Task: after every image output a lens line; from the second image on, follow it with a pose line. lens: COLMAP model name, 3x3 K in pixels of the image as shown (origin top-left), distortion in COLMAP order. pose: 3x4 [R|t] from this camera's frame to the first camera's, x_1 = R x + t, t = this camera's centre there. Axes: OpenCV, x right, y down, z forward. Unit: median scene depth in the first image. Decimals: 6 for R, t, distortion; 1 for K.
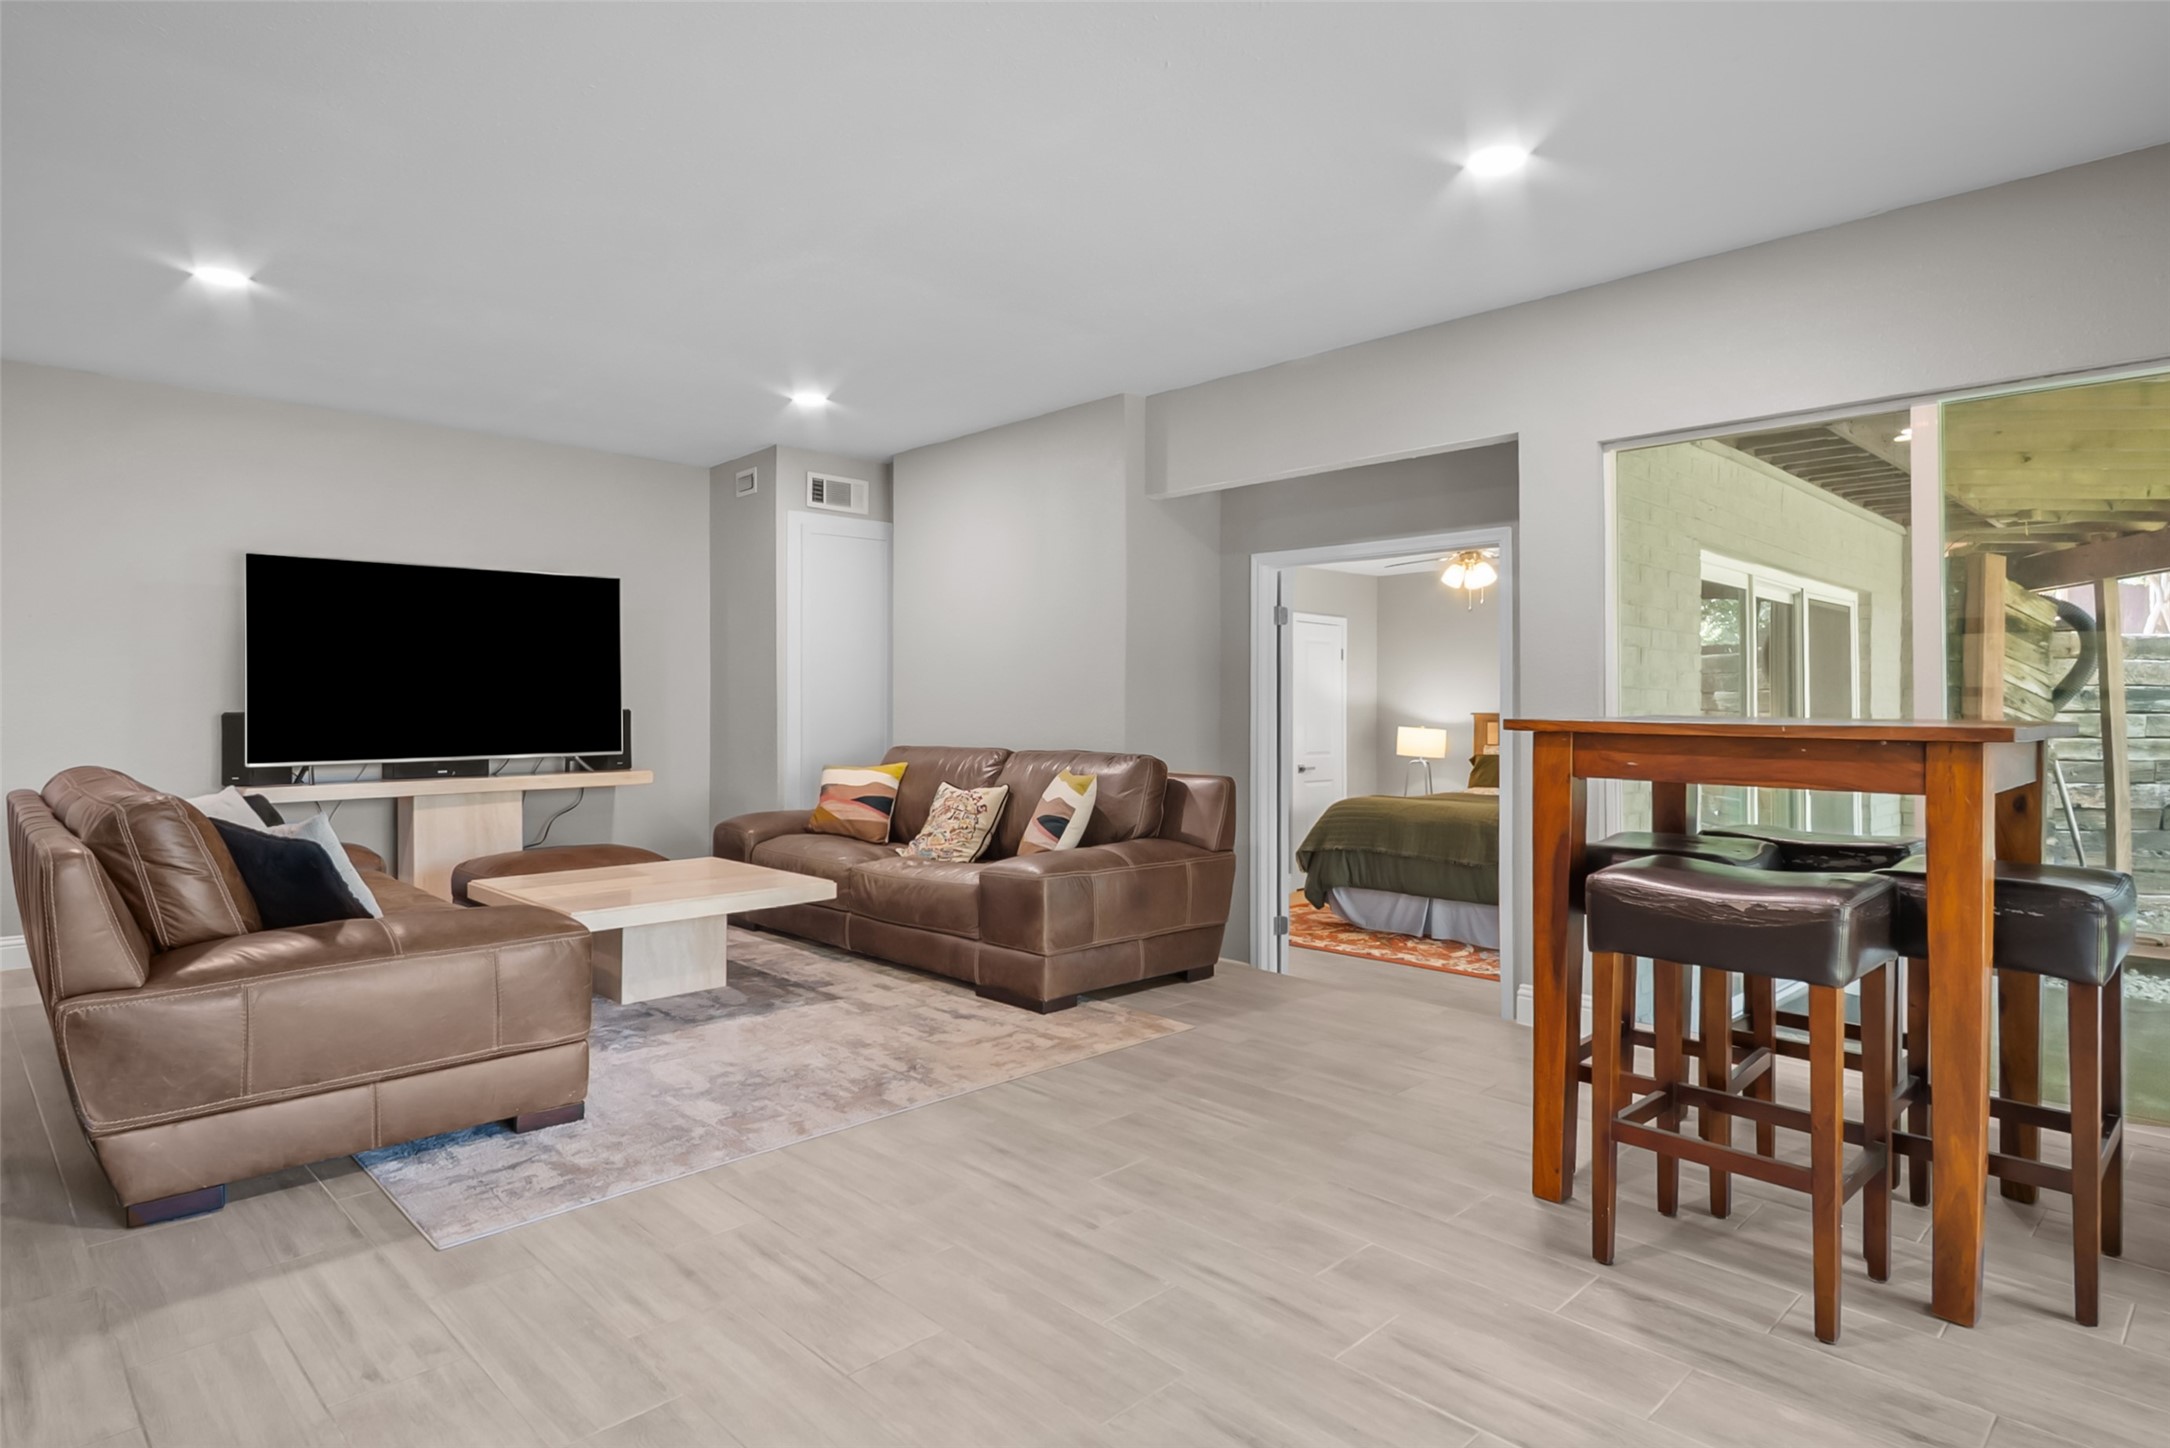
lens RADIAL K [[1178.4, 0, 1132.8], [0, 1178.4, 708.1], [0, 0, 1]] dist [0.011466, -0.005395]
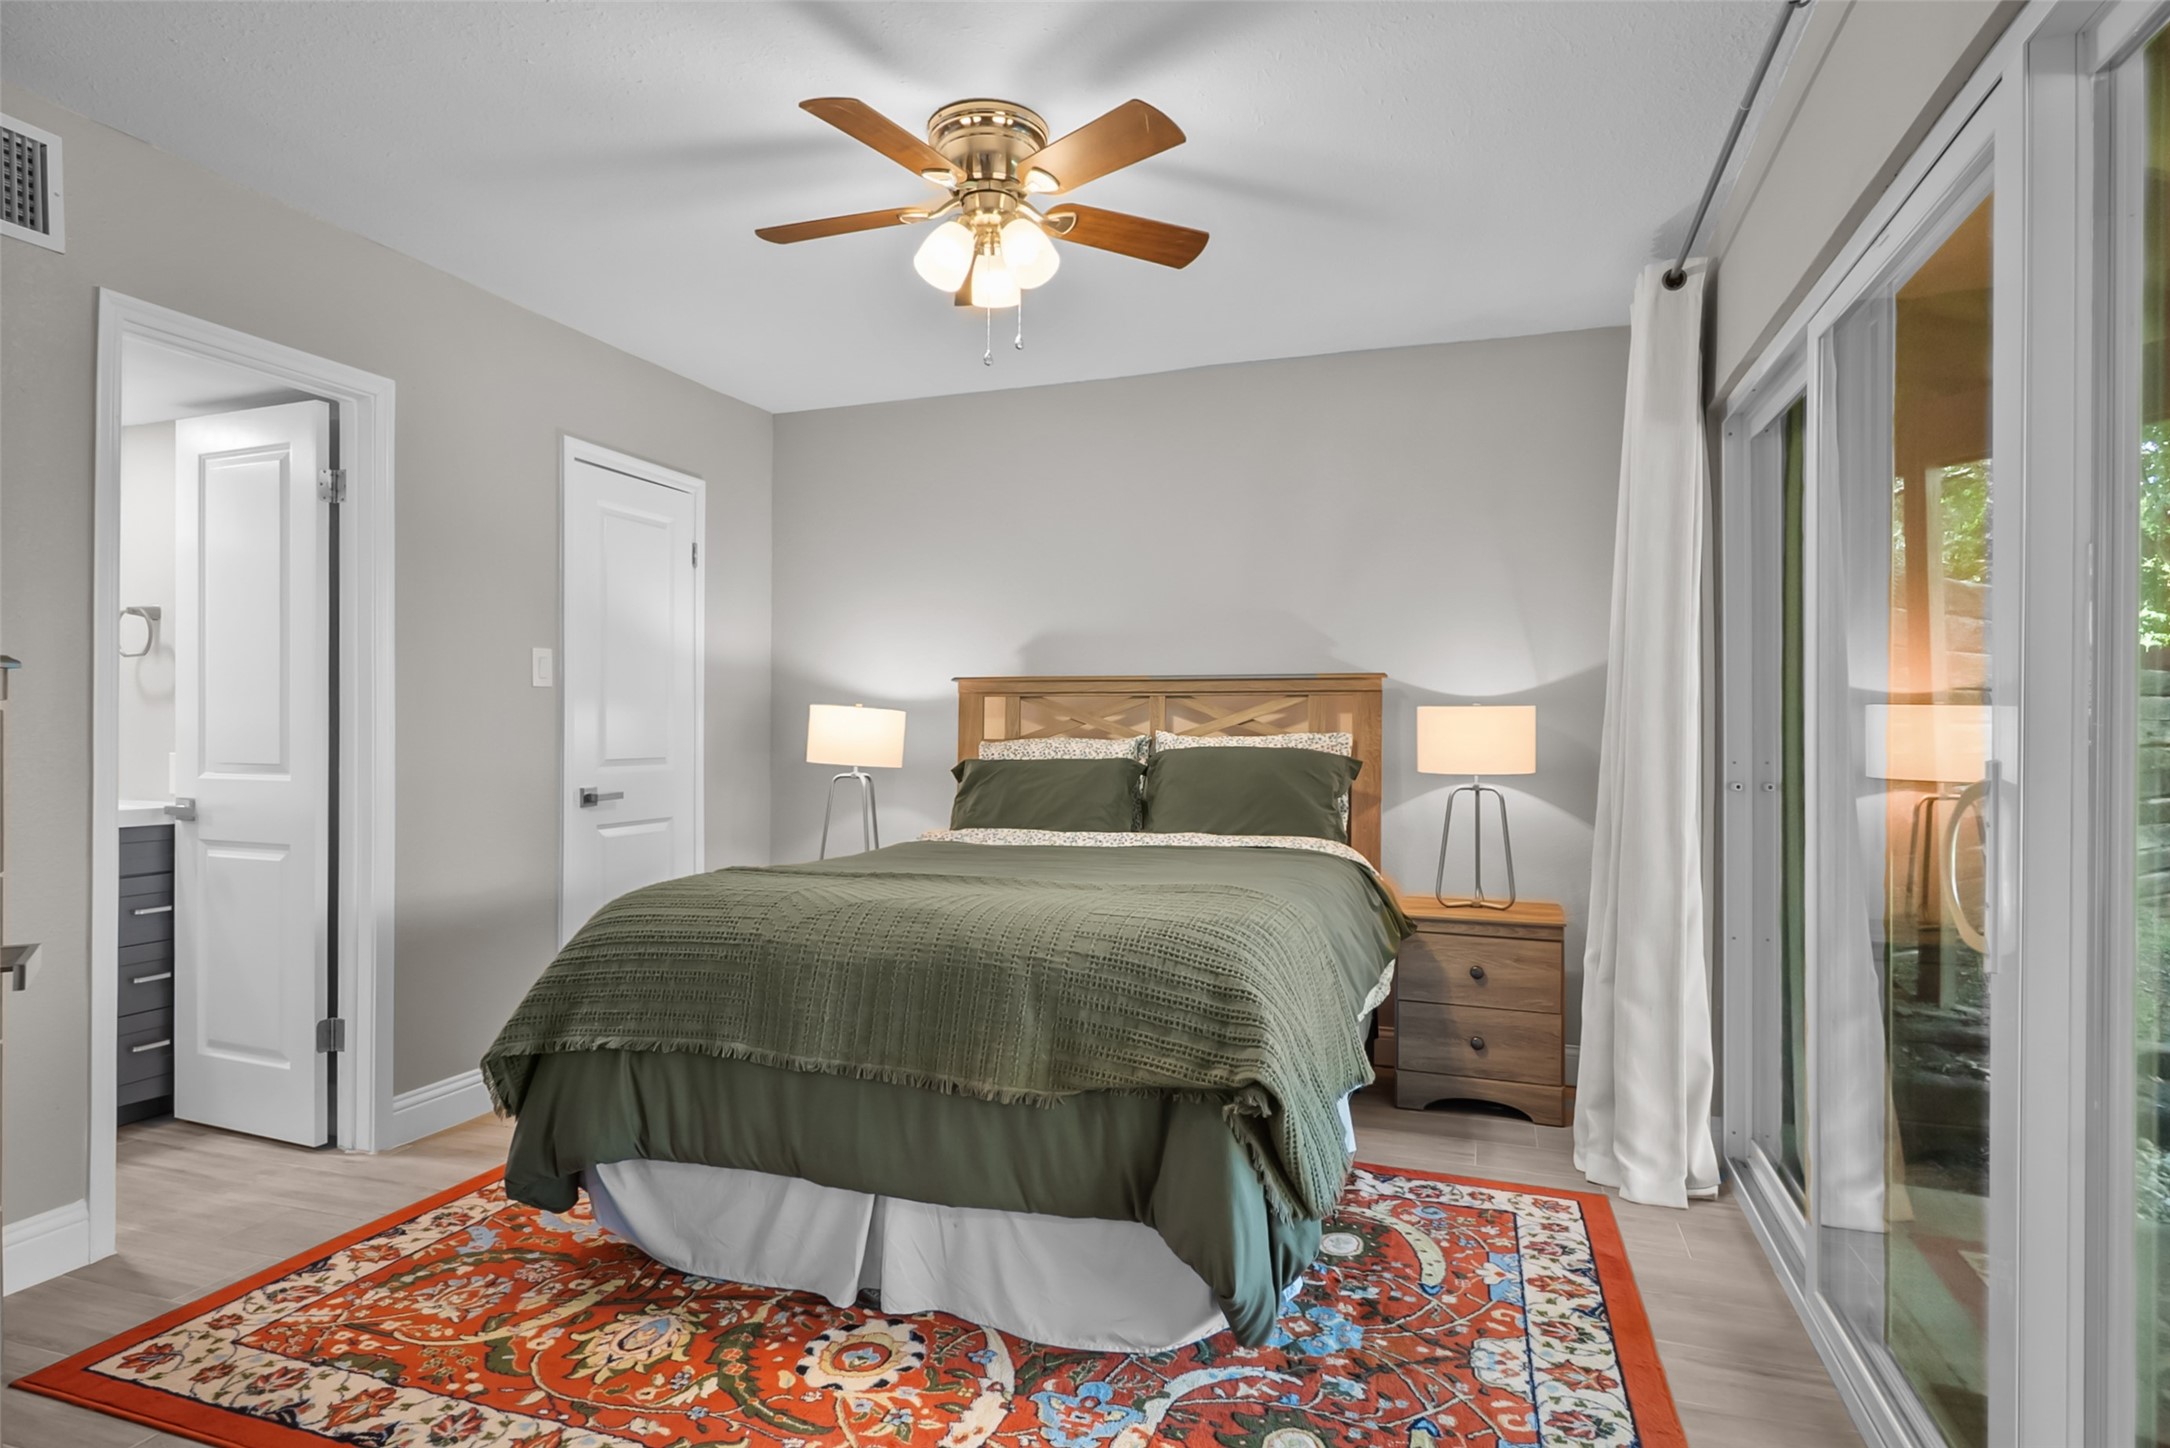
lens RADIAL K [[1178.4, 0, 1077.3], [0, 1178.4, 717.7], [0, 0, 1]] dist [0.011466, -0.005395]
pose [[0.911024, 0.003266, 0.412339, 0.227763], [-0.004472, 0.999988, 0.001958, 0.036092], [-0.412328, -0.003628, 0.911028, 0.928700]]
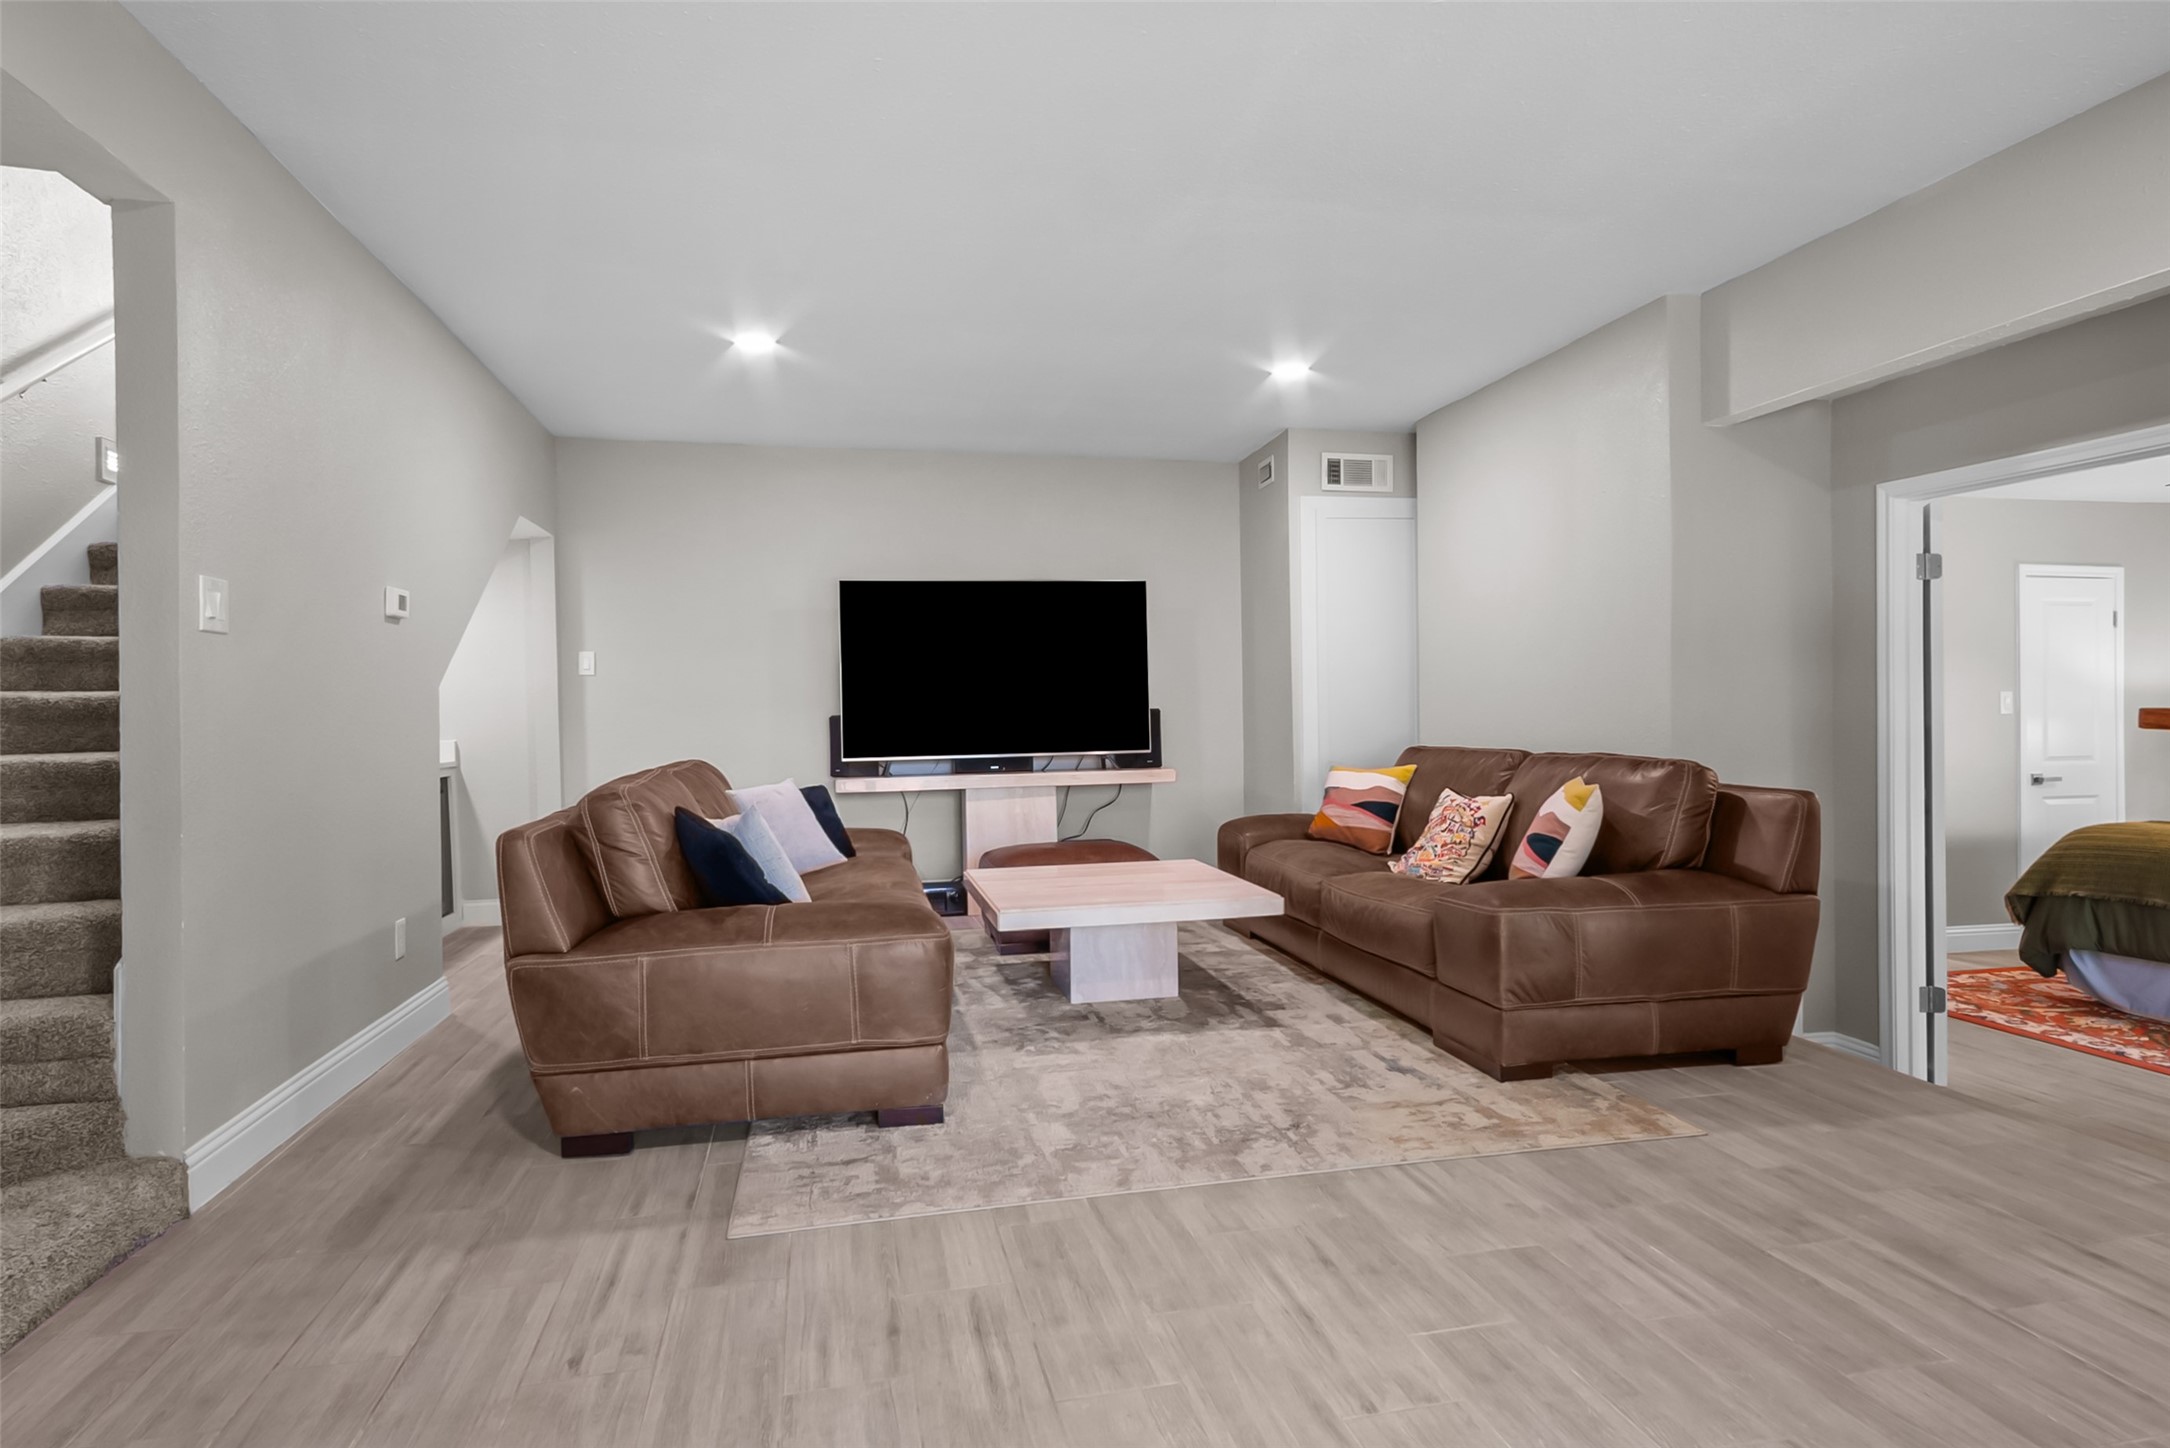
lens RADIAL K [[1178.4, 0, 1105.3], [0, 1178.4, 727.0], [0, 0, 1]] dist [0.011466, -0.005395]
pose [[0.839170, -0.003074, -0.543860, 0.104794], [0.013237, 0.999803, 0.014774, 0.001572], [0.543708, -0.019597, 0.839046, 0.138935]]
